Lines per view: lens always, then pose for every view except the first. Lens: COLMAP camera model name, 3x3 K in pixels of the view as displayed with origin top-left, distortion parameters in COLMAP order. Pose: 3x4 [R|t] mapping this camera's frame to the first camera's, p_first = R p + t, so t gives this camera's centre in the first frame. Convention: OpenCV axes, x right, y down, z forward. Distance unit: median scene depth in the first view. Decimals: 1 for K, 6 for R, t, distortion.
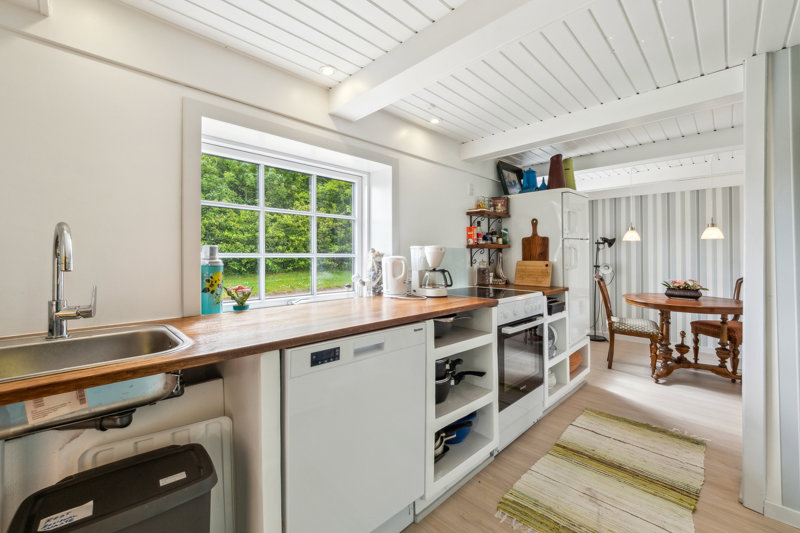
lens RADIAL K [[333.3, 0, 397.3], [0, 333.3, 256.2], [0, 0, 1]] dist [-0.003197, -0.000173]
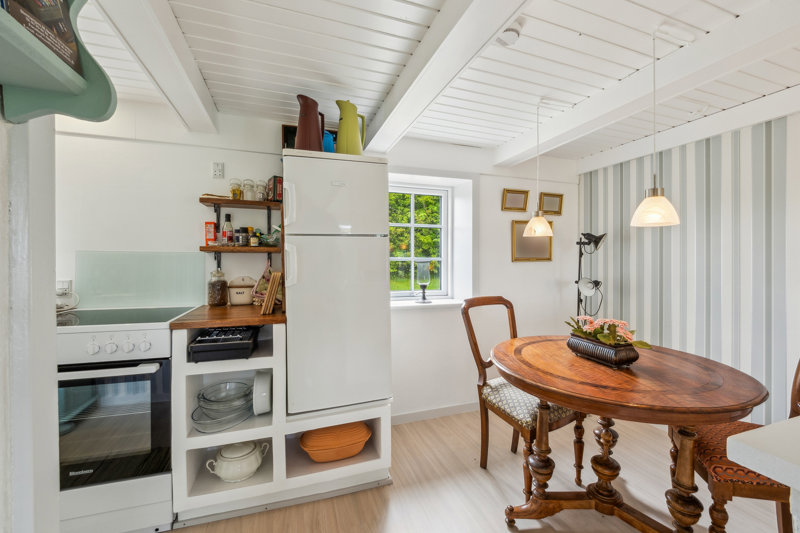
lens RADIAL K [[325.4, 0, 397.4], [0, 325.4, 260.7], [0, 0, 1]] dist [-0.011071, -0.000280]
pose [[0.905543, 0.001760, -0.424250, 0.852792], [-0.004626, 0.999973, -0.005724, -0.005399], [0.424229, 0.007146, 0.905527, 0.520423]]
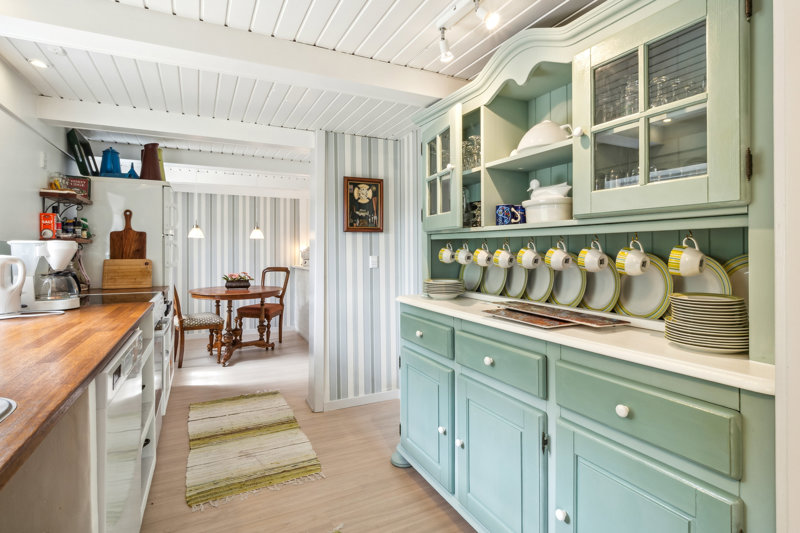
lens RADIAL K [[409.5, 0, 400.0], [0, 409.5, 248.5], [0, 0, 1]] dist [0.000376, -0.028280]
pose [[0.312387, 0.004148, 0.949946, -0.354120], [0.004131, 0.999975, -0.005725, -0.004245], [-0.949946, 0.005713, 0.312362, 0.006867]]
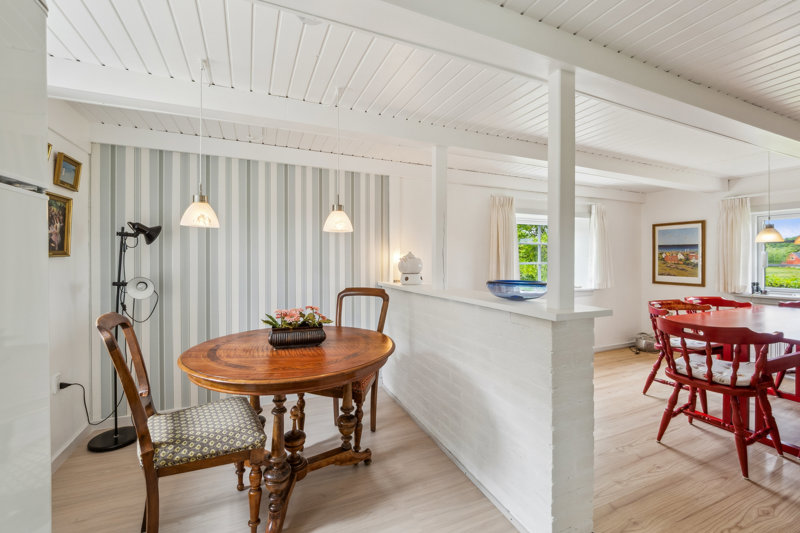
lens RADIAL K [[333.3, 0, 397.3], [0, 333.3, 256.2], [0, 0, 1]] dist [-0.003197, -0.000173]
pose [[0.360087, 0.005452, 0.932903, 0.467718], [0.001883, 0.999977, -0.006571, -0.006618], [-0.932917, 0.004123, 0.360069, 0.720567]]
